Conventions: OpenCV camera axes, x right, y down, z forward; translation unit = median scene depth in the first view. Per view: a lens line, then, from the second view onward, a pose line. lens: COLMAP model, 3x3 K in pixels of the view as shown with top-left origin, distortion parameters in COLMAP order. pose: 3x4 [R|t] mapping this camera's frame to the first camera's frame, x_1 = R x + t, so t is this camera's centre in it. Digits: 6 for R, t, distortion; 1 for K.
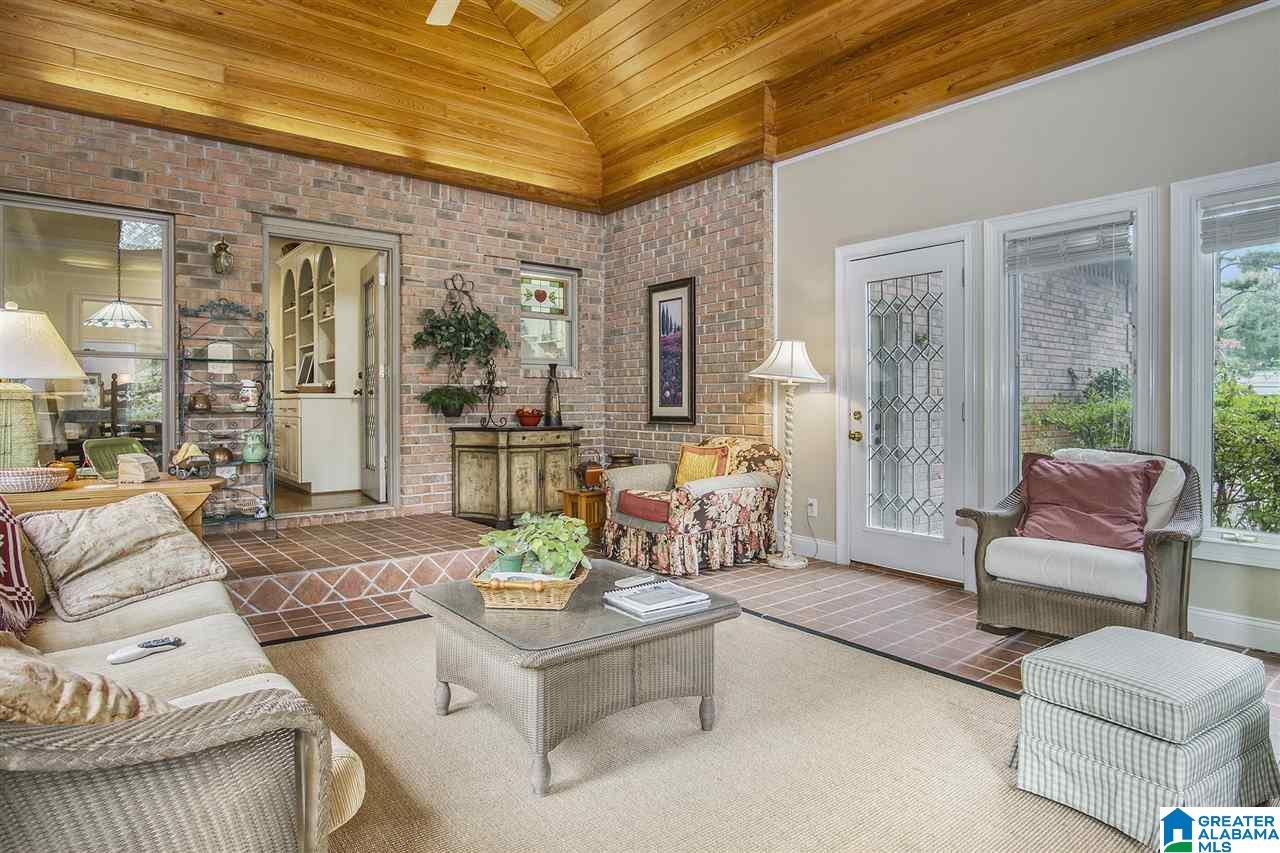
lens RADIAL K [[712.4, 0, 637.2], [0, 712.4, 402.1], [0, 0, 1]] dist [-0.003332, 0.000718]
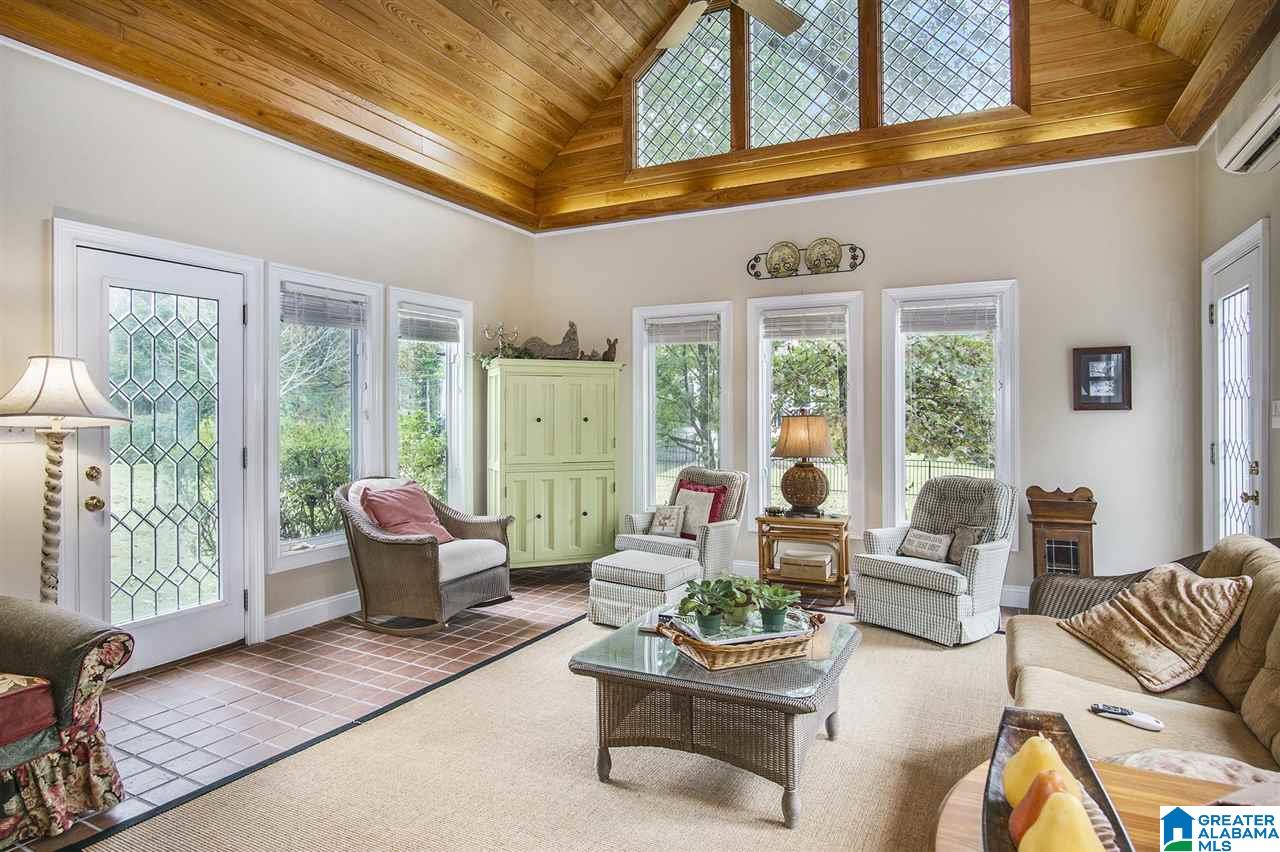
lens RADIAL K [[712.4, 0, 637.2], [0, 712.4, 401.6], [0, 0, 1]] dist [-0.003332, 0.000718]
pose [[-0.394912, 0.006102, 0.918699, -0.609936], [-0.001778, 0.999971, -0.007406, -0.053478], [-0.918717, -0.004558, -0.394890, 0.896715]]
